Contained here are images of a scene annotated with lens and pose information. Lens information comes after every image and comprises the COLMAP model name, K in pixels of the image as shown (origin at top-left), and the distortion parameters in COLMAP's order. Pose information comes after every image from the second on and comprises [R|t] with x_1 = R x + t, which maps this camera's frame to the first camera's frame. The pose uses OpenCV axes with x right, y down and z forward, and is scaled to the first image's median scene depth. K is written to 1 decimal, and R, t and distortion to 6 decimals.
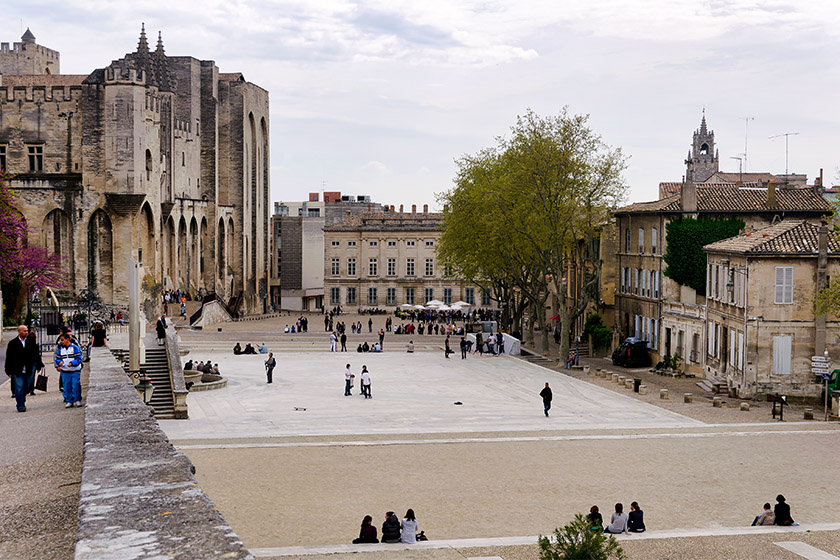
lens RADIAL K [[1227.7, 0, 420.0], [0, 1227.7, 280.0], [0, 0, 1]] dist [-0.303597, -0.056544]
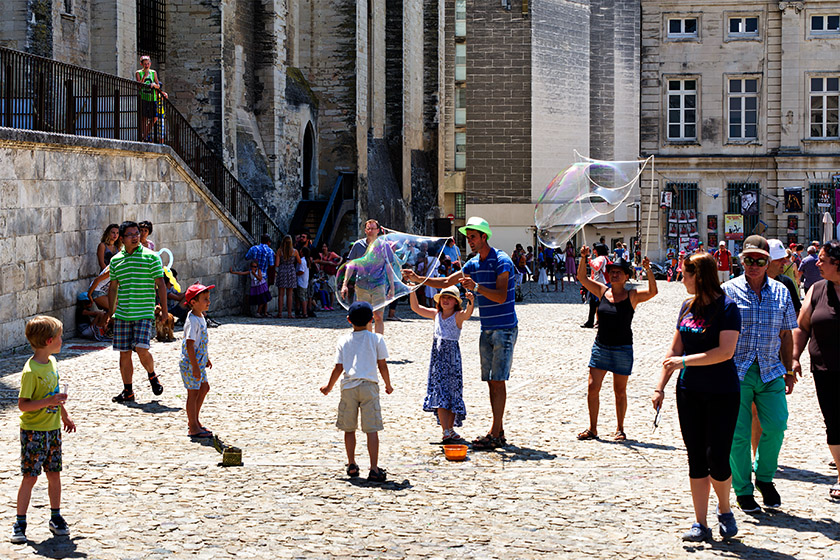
lens RADIAL K [[1481.9, 0, 420.0], [0, 1481.9, 280.0], [0, 0, 1]] dist [-0.009488, -0.010258]
pose [[0.996064, 0.004385, -0.088524, -0.112789], [-0.002830, 0.999840, 0.017683, 0.025471], [0.088587, -0.017363, 0.995917, 0.754184]]
